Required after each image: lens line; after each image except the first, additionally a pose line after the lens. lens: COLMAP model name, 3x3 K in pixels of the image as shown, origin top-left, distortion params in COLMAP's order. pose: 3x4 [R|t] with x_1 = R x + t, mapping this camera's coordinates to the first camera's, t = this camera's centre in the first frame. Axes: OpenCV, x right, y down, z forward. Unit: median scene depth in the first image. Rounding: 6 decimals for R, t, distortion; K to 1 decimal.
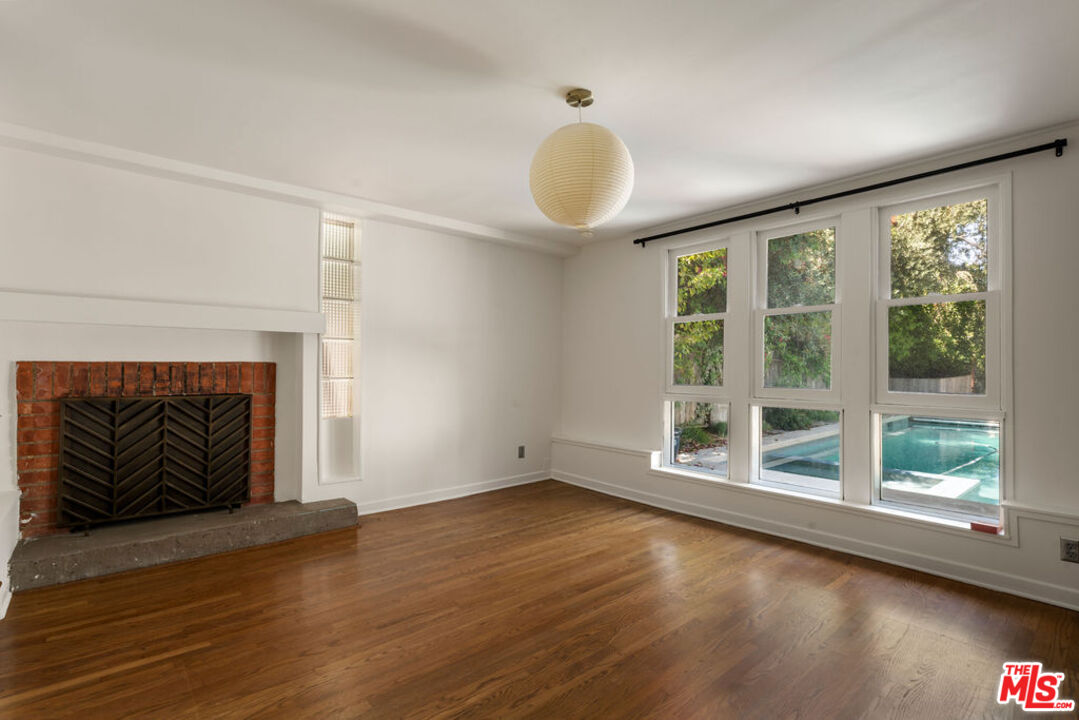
lens RADIAL K [[510.1, 0, 553.3], [0, 510.1, 359.3], [0, 0, 1]] dist [0.002113, -0.000036]
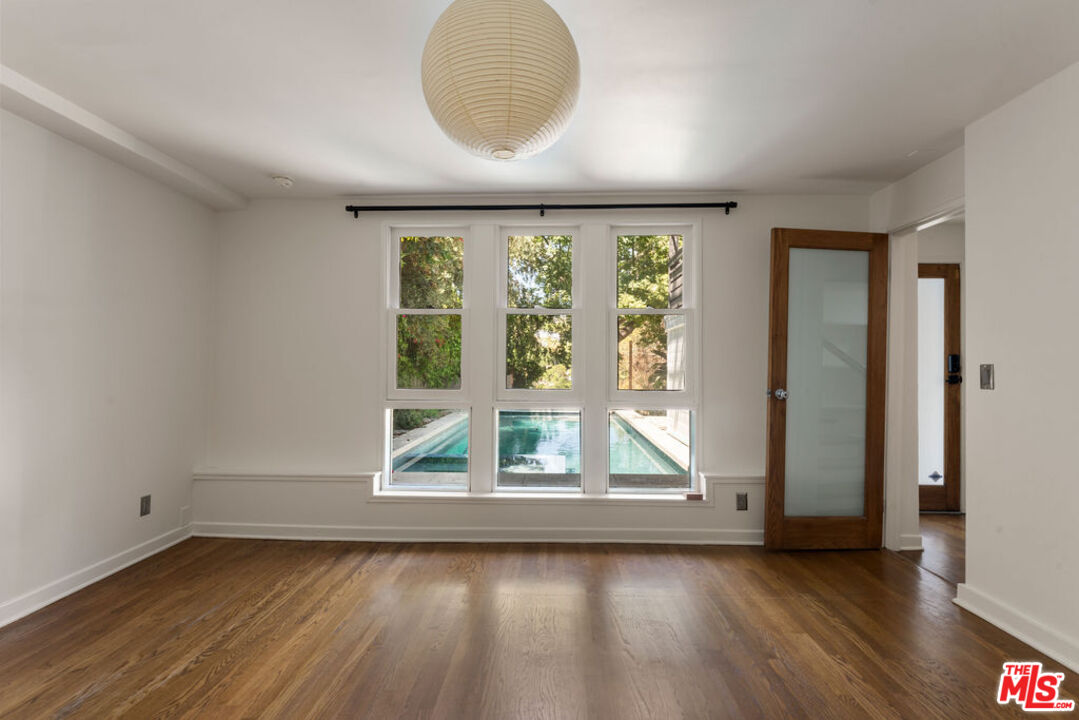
lens RADIAL K [[496.4, 0, 539.5], [0, 496.4, 360.0], [0, 0, 1]] dist [0.000996, -0.000093]
pose [[0.692662, 0.013013, 0.721145, -0.234279], [-0.010672, 0.999913, -0.007793, 0.006723], [-0.721183, -0.002298, 0.692740, 0.333476]]
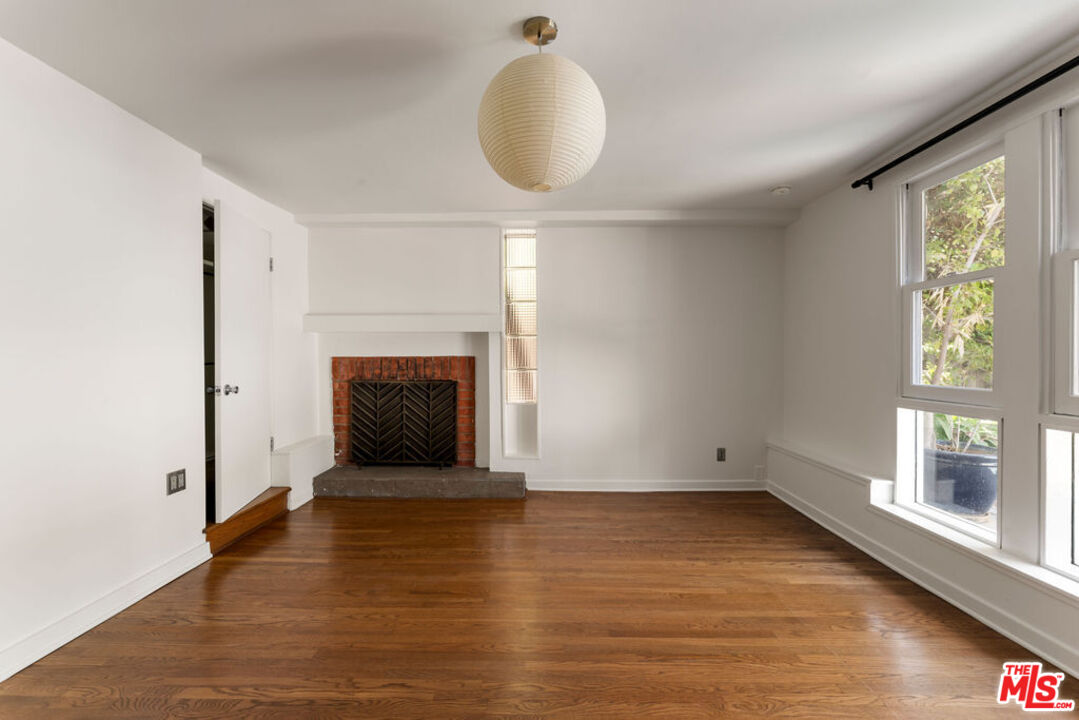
lens RADIAL K [[455.3, 0, 546.1], [0, 455.3, 358.3], [0, 0, 1]] dist [-0.001726, -0.000401]
pose [[0.739360, -0.004546, -0.673295, 0.347110], [0.013550, 0.999875, 0.008129, 0.004473], [0.673174, -0.015133, 0.739329, 0.293191]]
